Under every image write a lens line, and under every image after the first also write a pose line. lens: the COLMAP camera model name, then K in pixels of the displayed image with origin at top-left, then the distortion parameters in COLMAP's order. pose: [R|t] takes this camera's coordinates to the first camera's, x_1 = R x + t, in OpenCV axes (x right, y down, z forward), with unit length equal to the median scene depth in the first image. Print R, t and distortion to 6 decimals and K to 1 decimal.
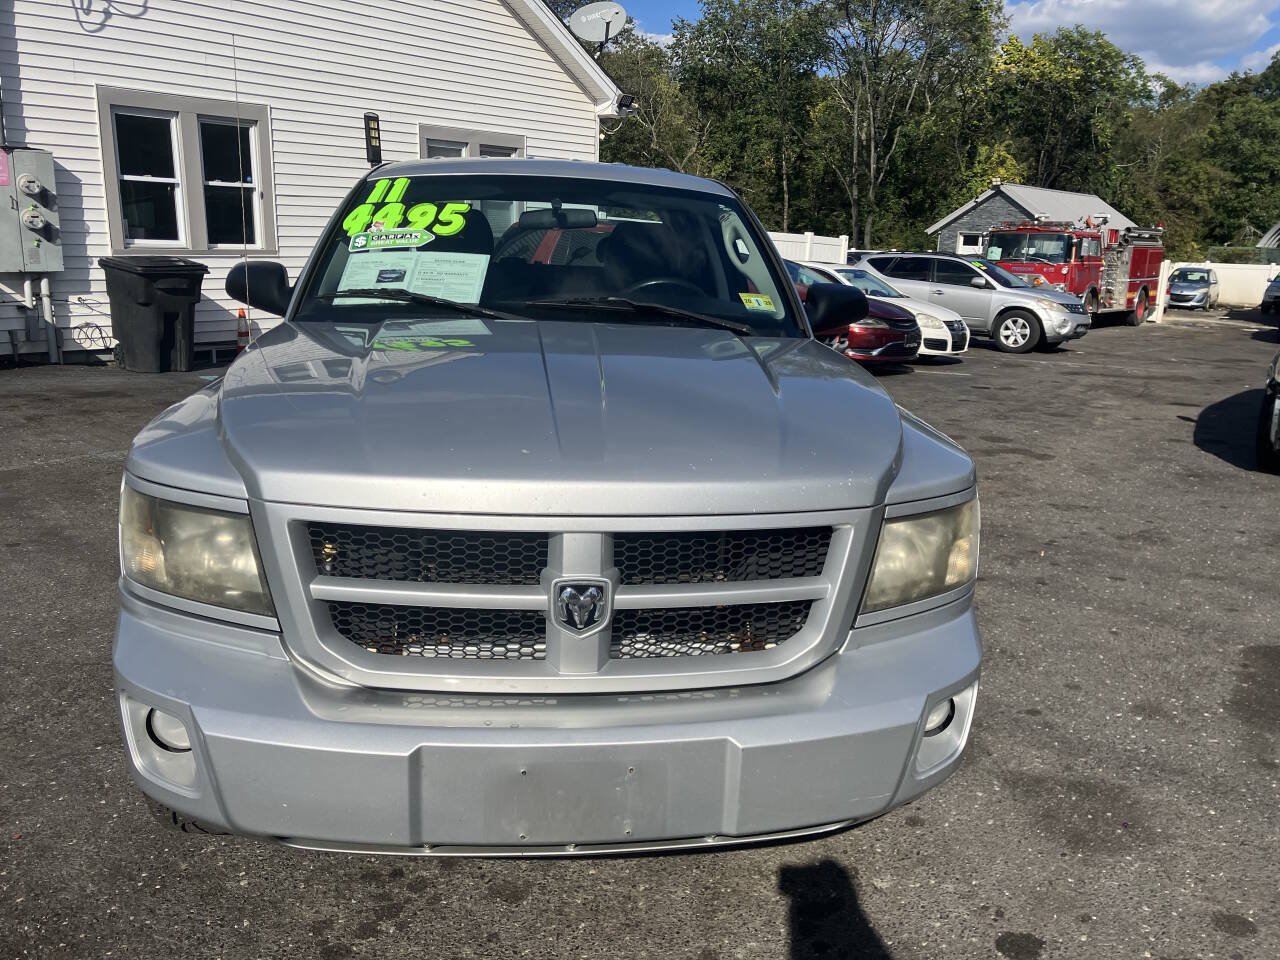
lens RADIAL K [[1046.5, 0, 631.5], [0, 1046.5, 489.9], [0, 0, 1]] dist [0.017012, -0.017845]
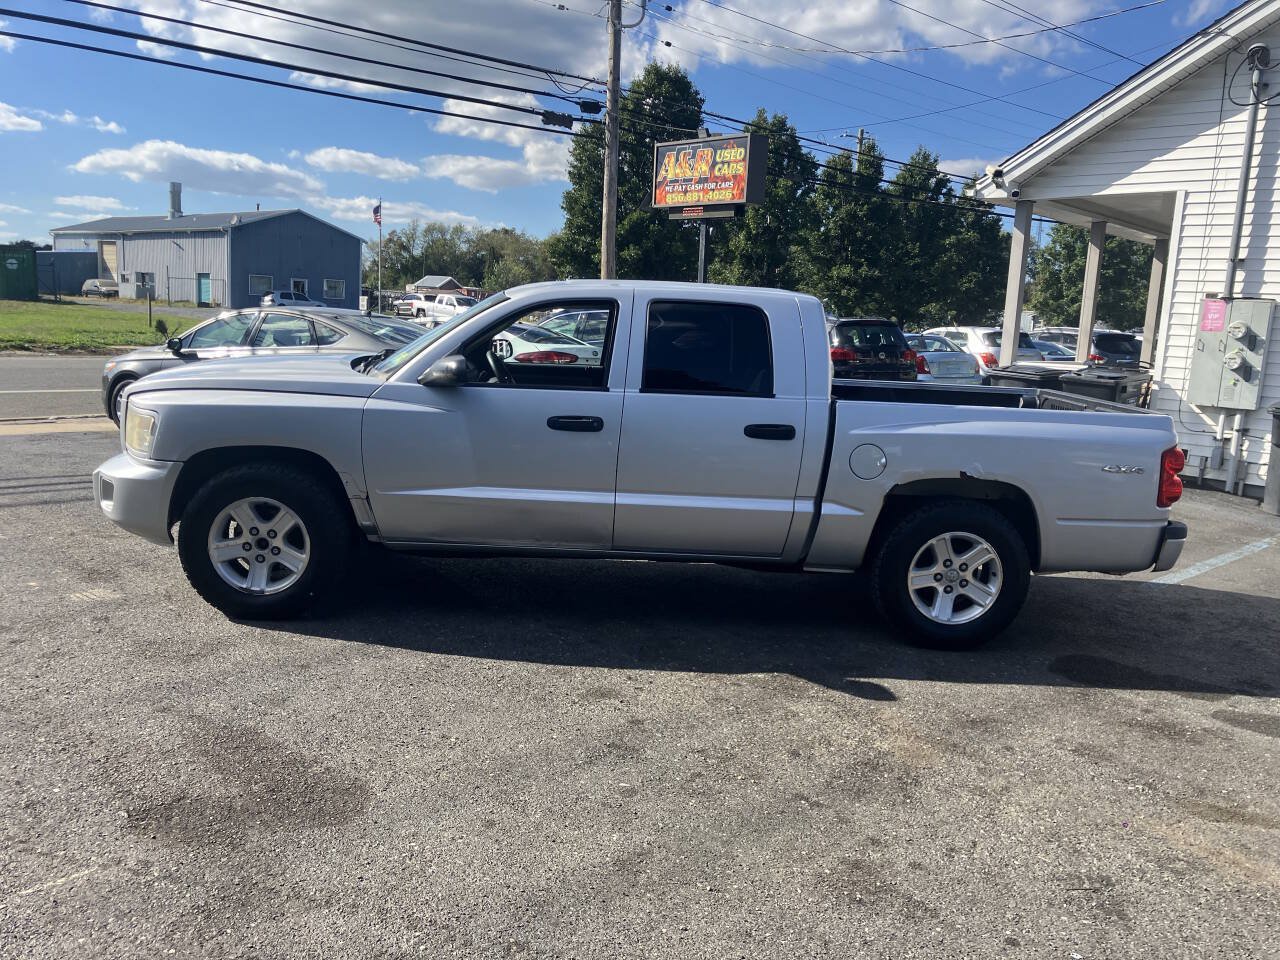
lens RADIAL K [[1046.5, 0, 644.3], [0, 1046.5, 488.4], [0, 0, 1]] dist [0.017012, -0.017845]
pose [[-0.059417, 0.132823, -0.989357, 0.554735], [-0.294118, 0.944782, 0.144502, -0.107235], [0.953921, 0.299573, -0.017070, 0.461382]]
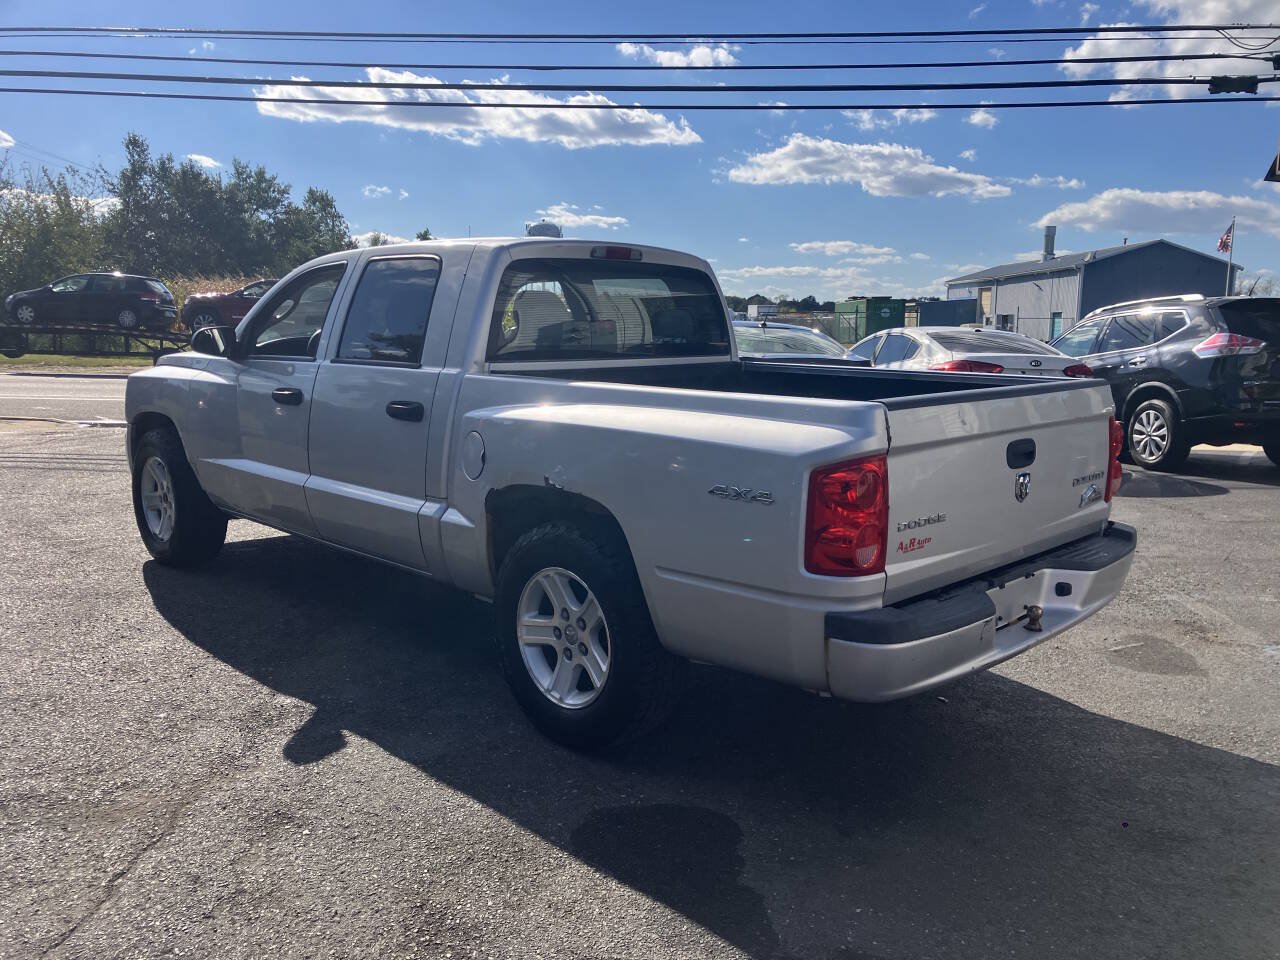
lens RADIAL K [[1046.5, 0, 647.4], [0, 1046.5, 476.8], [0, 0, 1]] dist [0.017012, -0.017845]
pose [[-0.776811, 0.049420, -0.627791, 0.229419], [-0.189249, 0.932513, 0.307579, -0.197552], [0.600624, 0.357740, -0.715034, 0.860196]]
